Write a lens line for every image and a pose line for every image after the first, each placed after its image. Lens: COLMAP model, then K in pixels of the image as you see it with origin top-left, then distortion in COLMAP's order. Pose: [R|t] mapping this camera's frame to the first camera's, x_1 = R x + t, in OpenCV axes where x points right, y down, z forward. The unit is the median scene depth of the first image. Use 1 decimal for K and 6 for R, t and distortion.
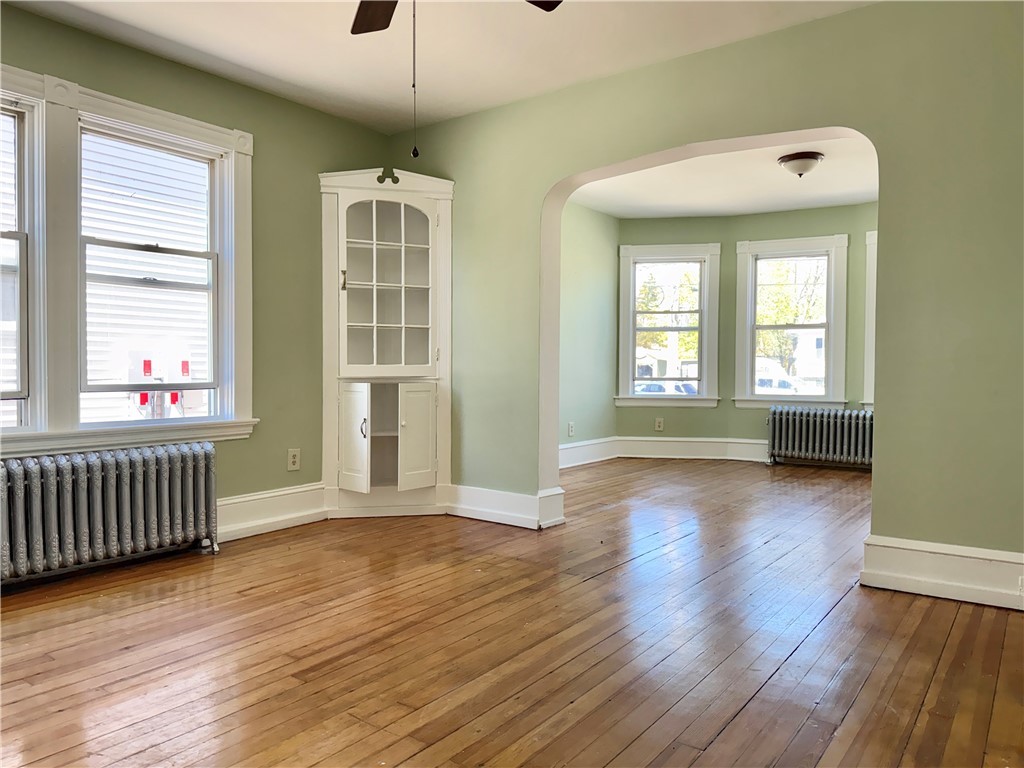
lens RADIAL K [[708.6, 0, 509.7], [0, 708.6, 387.3], [0, 0, 1]] dist [0.101640, -0.142204]
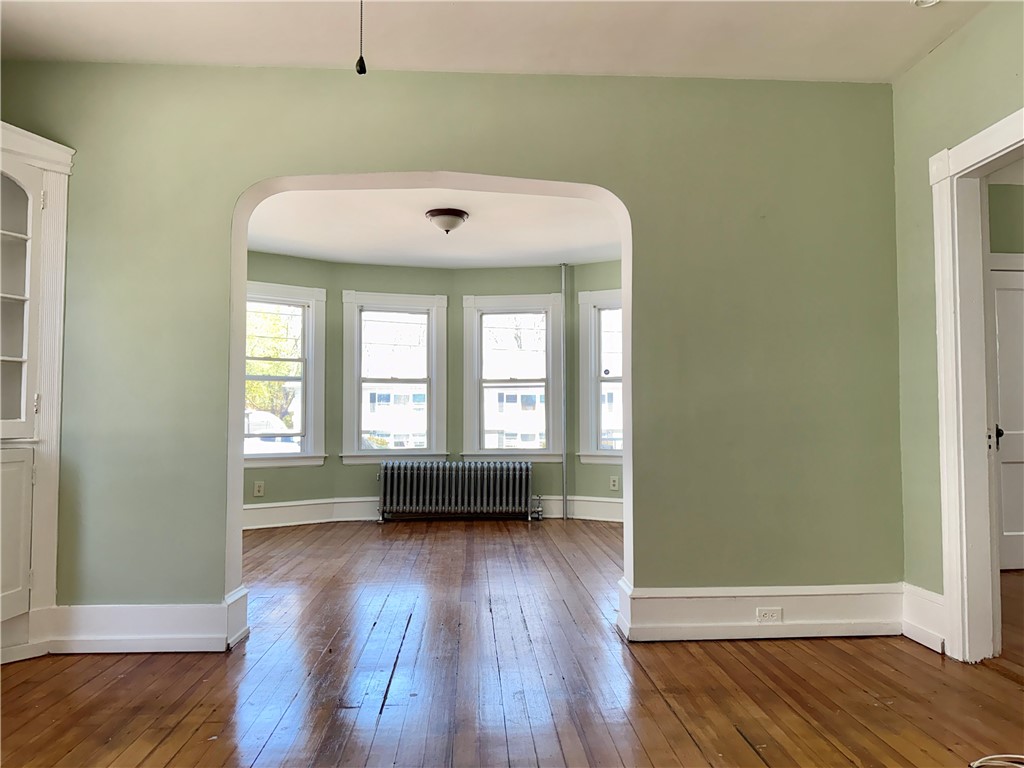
lens RADIAL K [[708.6, 0, 509.7], [0, 708.6, 387.3], [0, 0, 1]] dist [0.101640, -0.142204]
pose [[0.766244, 0.026127, 0.642018, -0.127258], [0.022353, 0.997484, -0.067271, -0.005032], [-0.642161, 0.065897, 0.763732, 0.148752]]
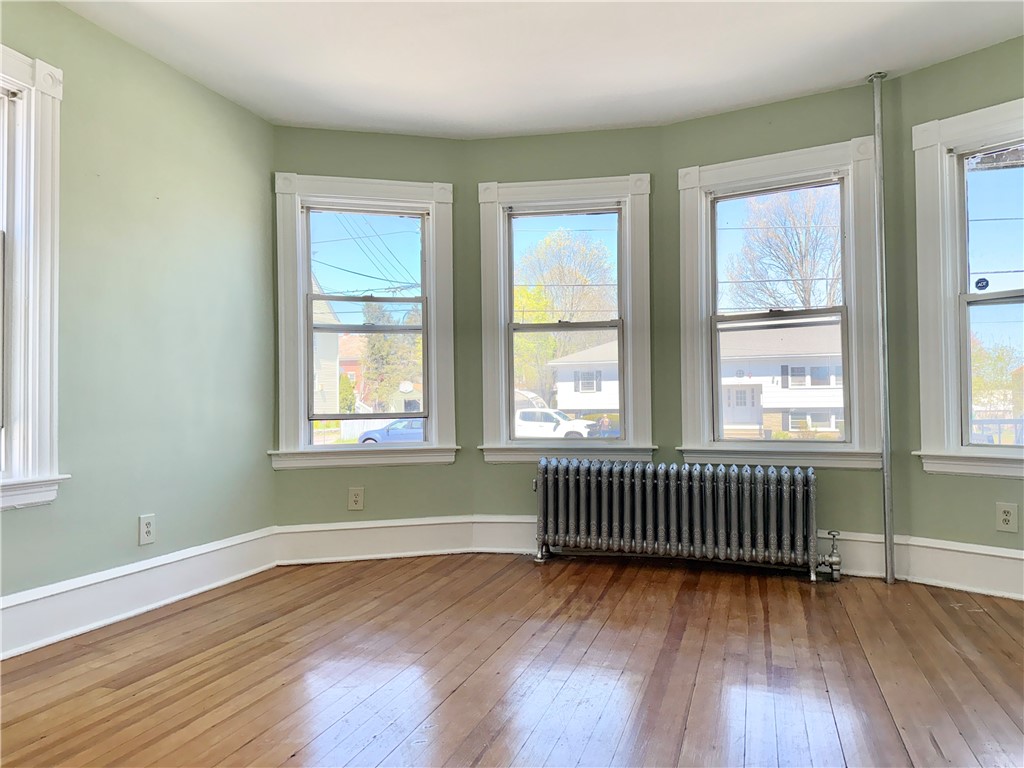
lens RADIAL K [[708.6, 0, 509.7], [0, 708.6, 387.3], [0, 0, 1]] dist [0.101640, -0.142204]
pose [[0.950820, -0.008849, 0.309619, 0.166532], [0.024387, 0.998628, -0.046350, -0.006013], [-0.308784, 0.051621, 0.949730, 0.466205]]
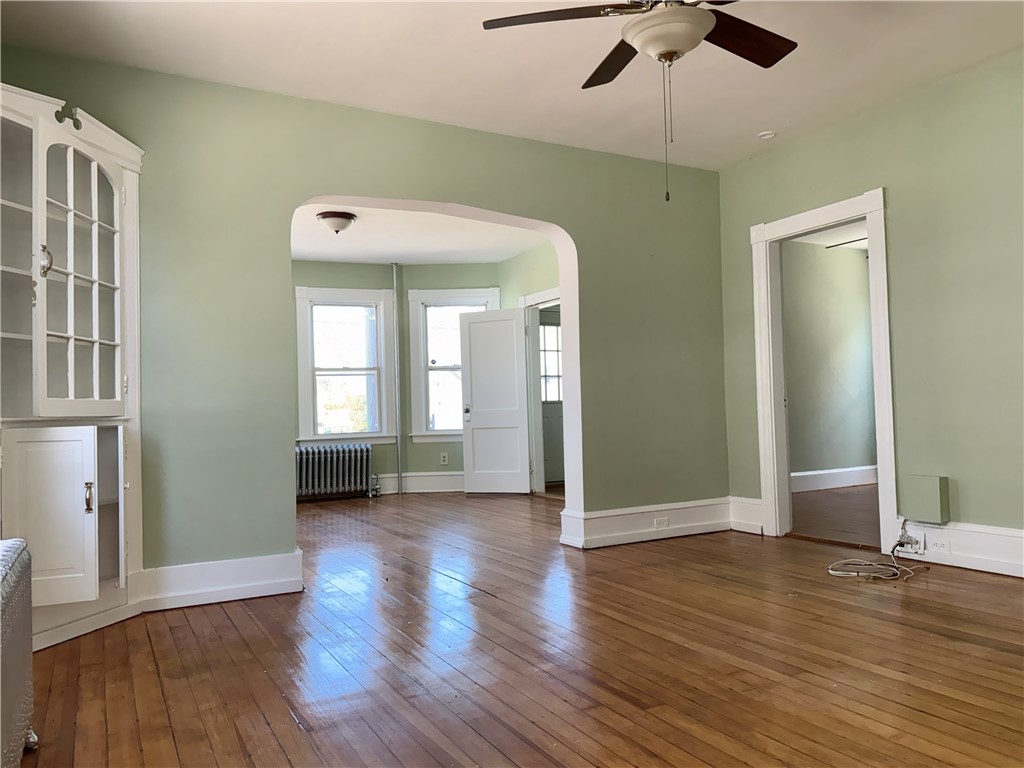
lens RADIAL K [[738.6, 0, 505.9], [0, 738.6, 385.6], [0, 0, 1]] dist [0.114396, -0.172264]
pose [[0.416658, 0.016960, 0.908905, -0.407595], [0.053187, 0.997658, -0.042998, 0.004070], [-0.907506, 0.066257, 0.414780, 0.233448]]
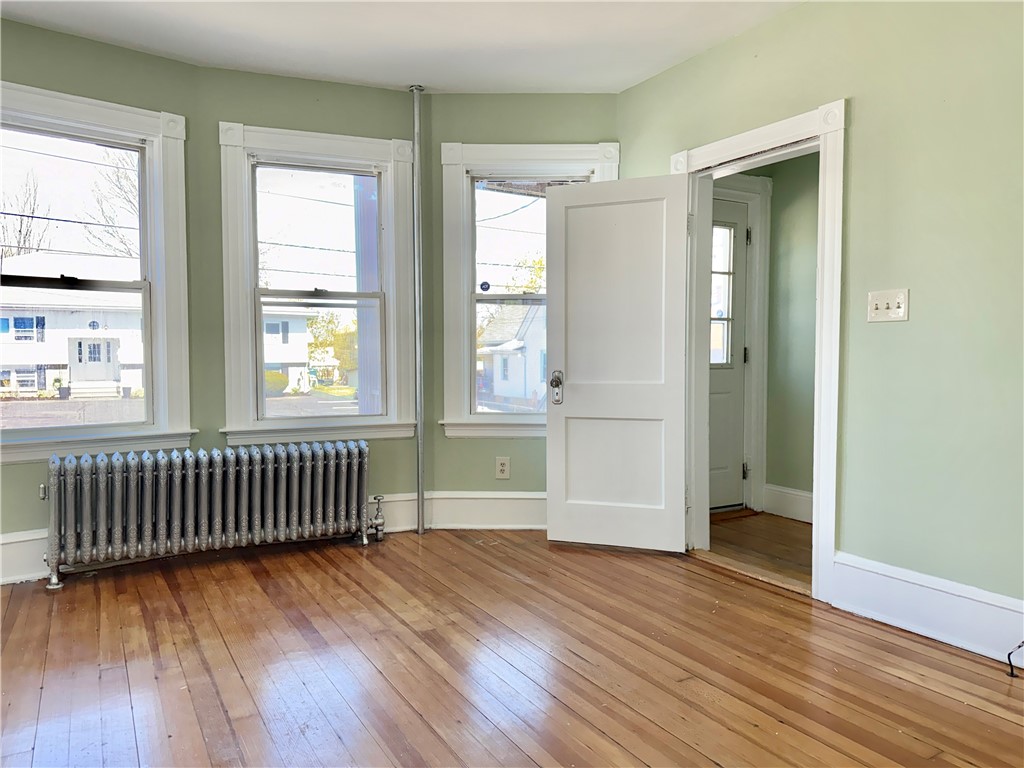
lens RADIAL K [[708.6, 0, 509.7], [0, 708.6, 387.3], [0, 0, 1]] dist [0.101640, -0.142204]
pose [[0.397380, -0.048047, 0.916395, 0.069296], [0.027529, 0.998803, 0.040430, -0.028453], [-0.917241, 0.009161, 0.398227, 0.568921]]
